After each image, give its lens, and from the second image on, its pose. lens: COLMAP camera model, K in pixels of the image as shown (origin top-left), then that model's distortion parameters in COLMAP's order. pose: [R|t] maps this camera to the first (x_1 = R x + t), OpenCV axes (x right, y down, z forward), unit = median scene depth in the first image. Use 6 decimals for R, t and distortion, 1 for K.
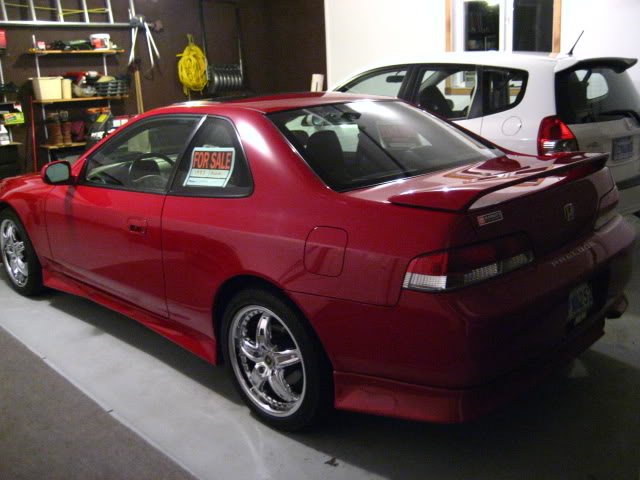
lens RADIAL K [[671.0, 0, 318.0], [0, 671.0, 241.0], [0, 0, 1]] dist [-0.078918, 0.000000]
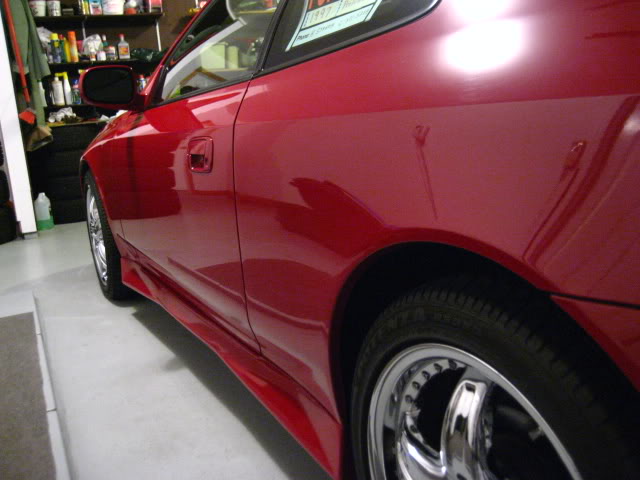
lens RADIAL K [[671.0, 0, 322.0], [0, 671.0, 238.6], [0, 0, 1]] dist [-0.078918, 0.000000]
pose [[0.955481, 0.022852, -0.294167, -0.053638], [-0.033669, 0.998928, -0.031758, 0.055742], [0.293126, 0.040249, 0.955226, 0.649347]]
